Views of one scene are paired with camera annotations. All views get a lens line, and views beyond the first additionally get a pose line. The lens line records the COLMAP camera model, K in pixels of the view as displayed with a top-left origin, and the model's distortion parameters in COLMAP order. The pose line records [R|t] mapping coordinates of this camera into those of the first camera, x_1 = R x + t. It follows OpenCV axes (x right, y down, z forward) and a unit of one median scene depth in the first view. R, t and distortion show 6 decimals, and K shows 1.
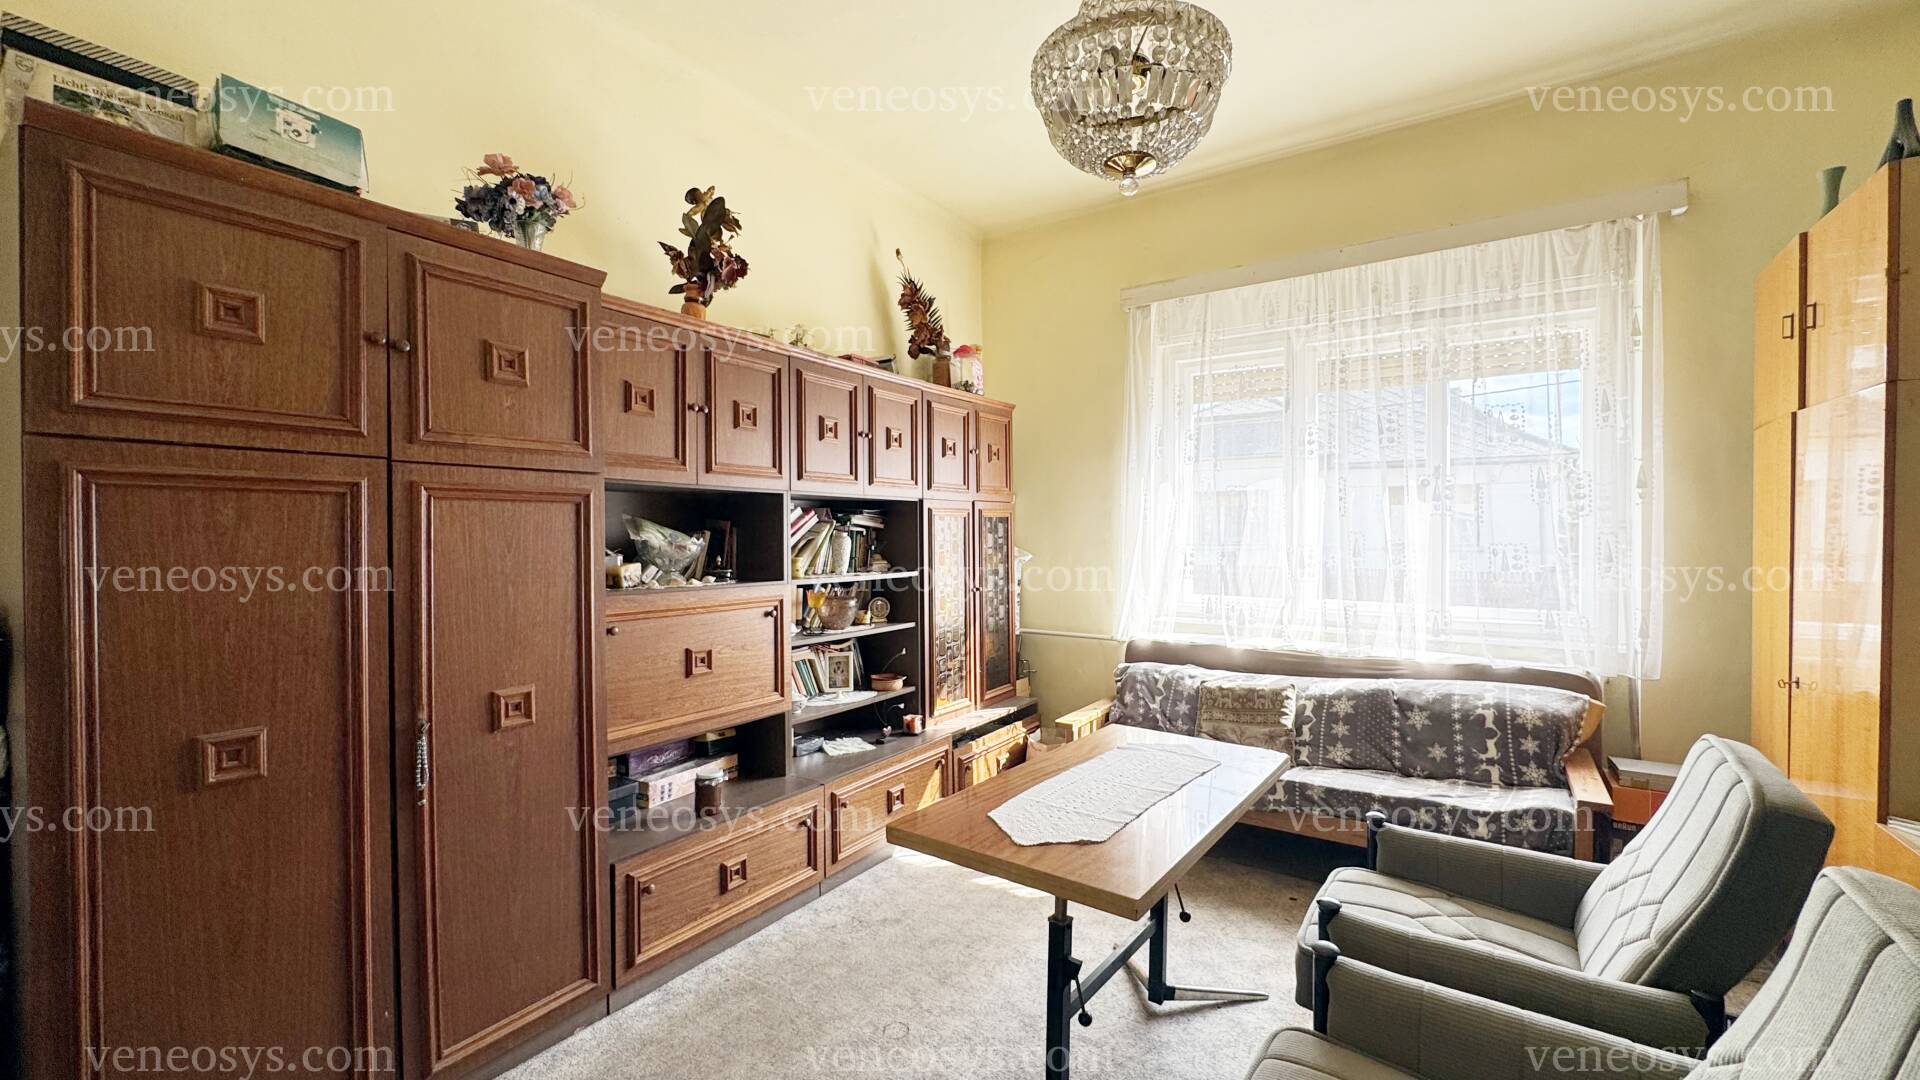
lens RADIAL K [[767.0, 0, 962.6], [0, 767.0, 539.7], [0, 0, 1]] dist [-0.004412, 0.000627]
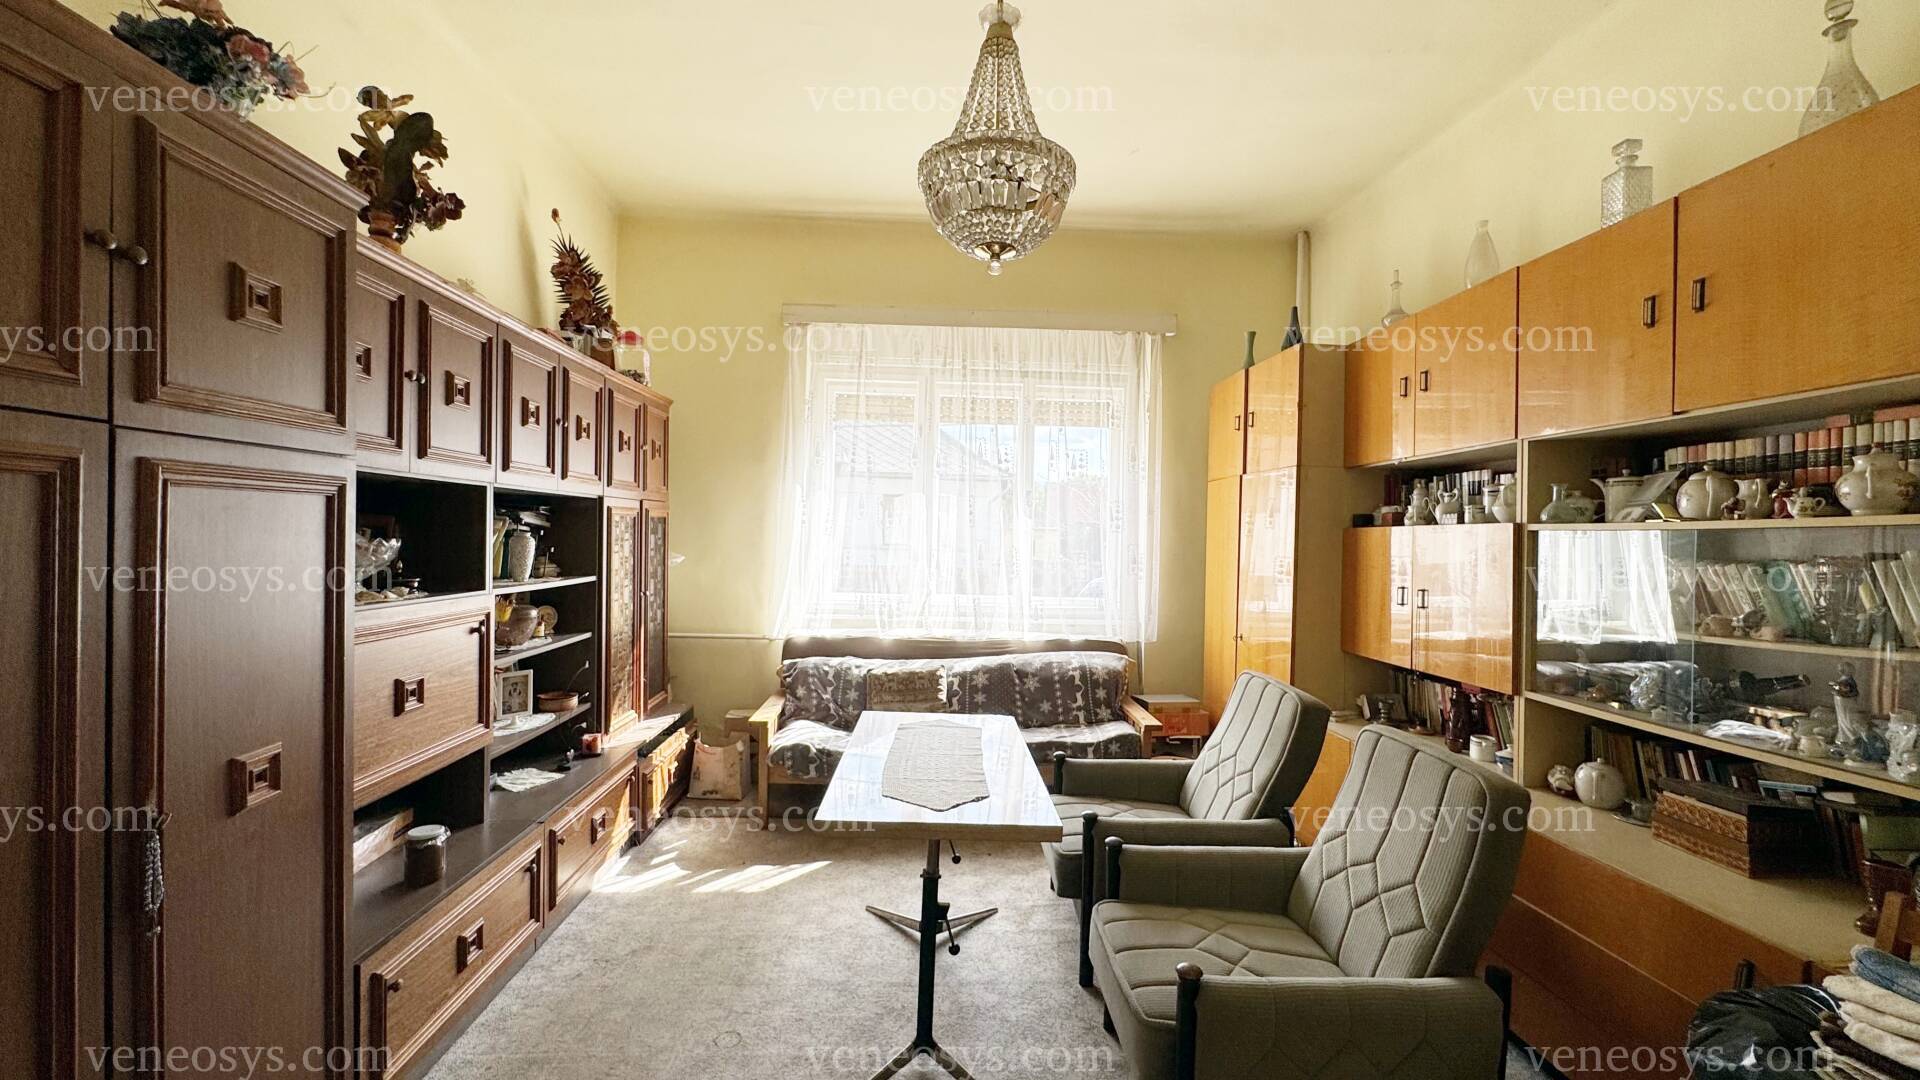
lens RADIAL K [[767.0, 0, 958.7], [0, 767.0, 539.9], [0, 0, 1]] dist [-0.004412, 0.000627]
pose [[0.801986, 0.014851, 0.597158, -0.287168], [-0.018134, 0.999835, -0.000510, -0.009384], [-0.597068, -0.010420, 0.802123, 0.017349]]
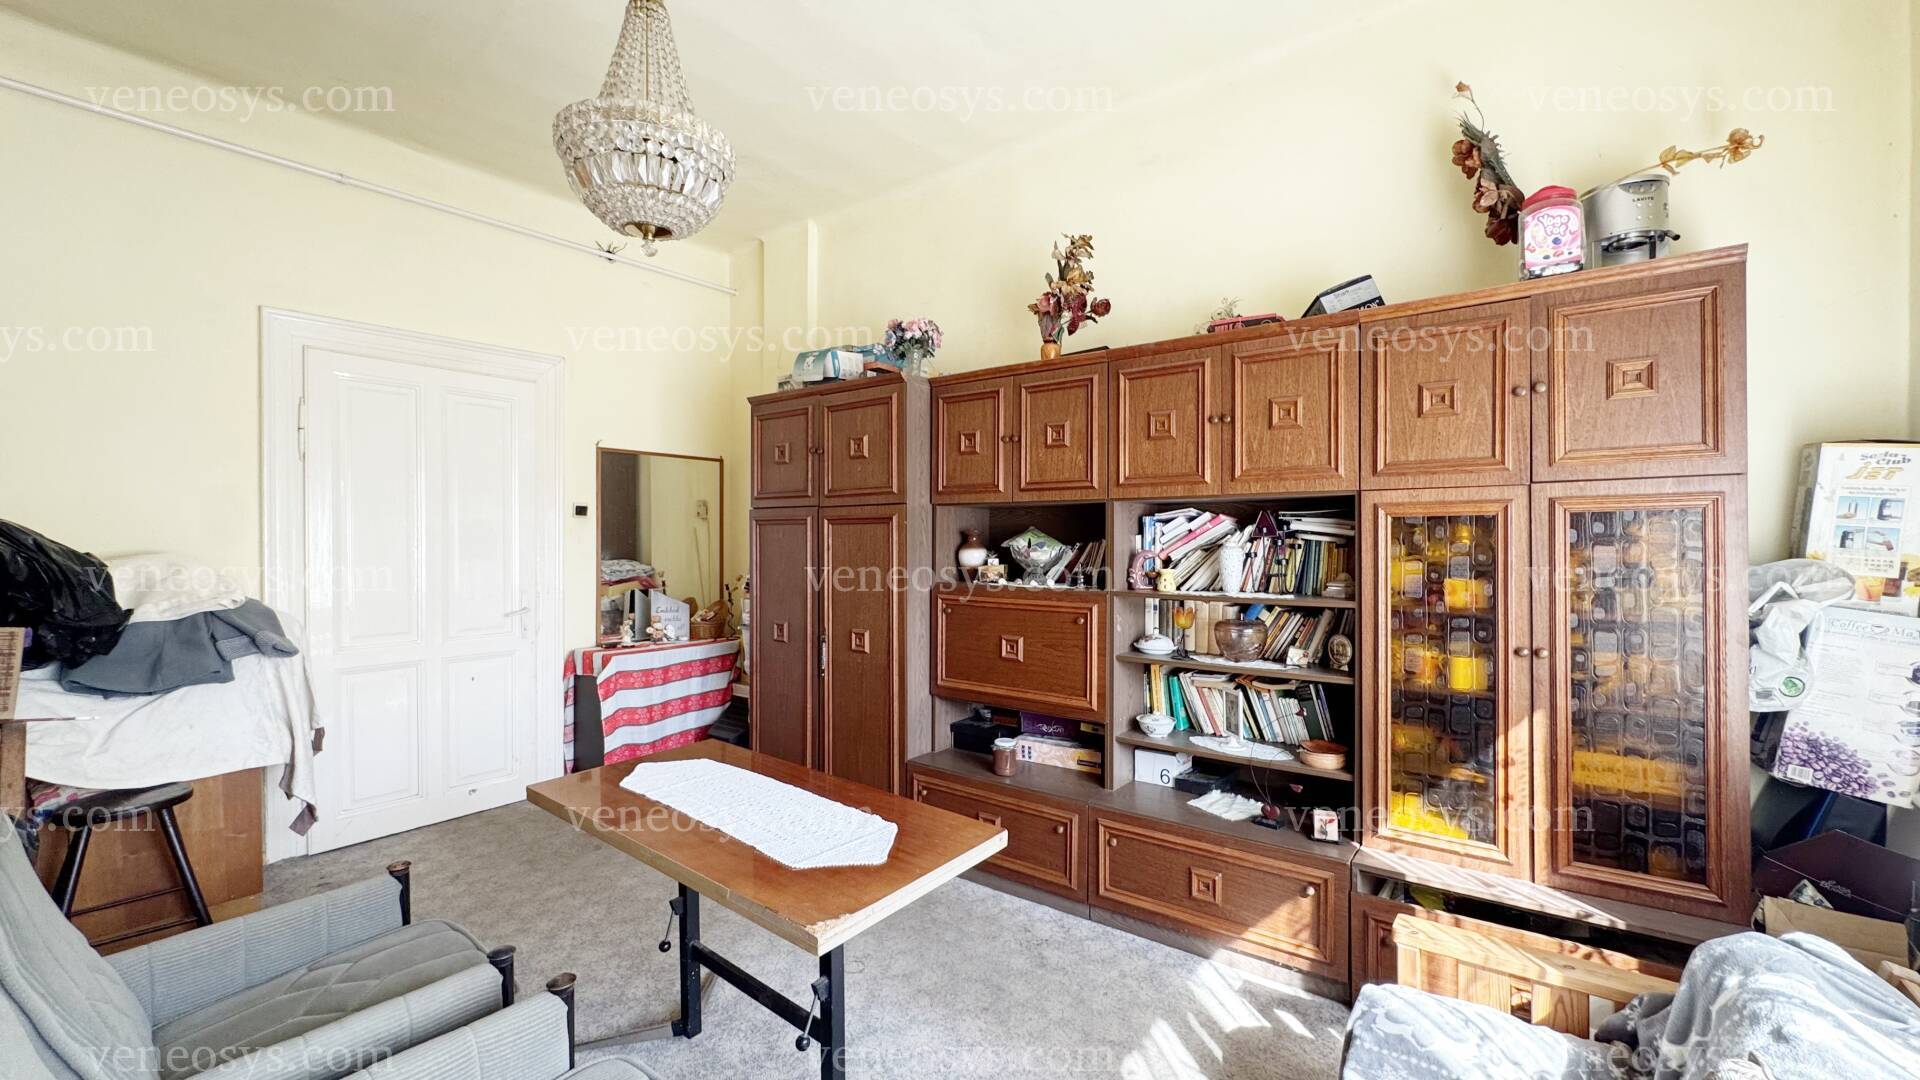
lens RADIAL K [[767.0, 0, 962.7], [0, 767.0, 532.6], [0, 0, 1]] dist [-0.004412, 0.000627]
pose [[-0.050785, 0.007686, -0.998680, 0.687966], [-0.003063, 0.999964, 0.007851, -0.024203], [0.998705, 0.003458, -0.050759, 0.783359]]
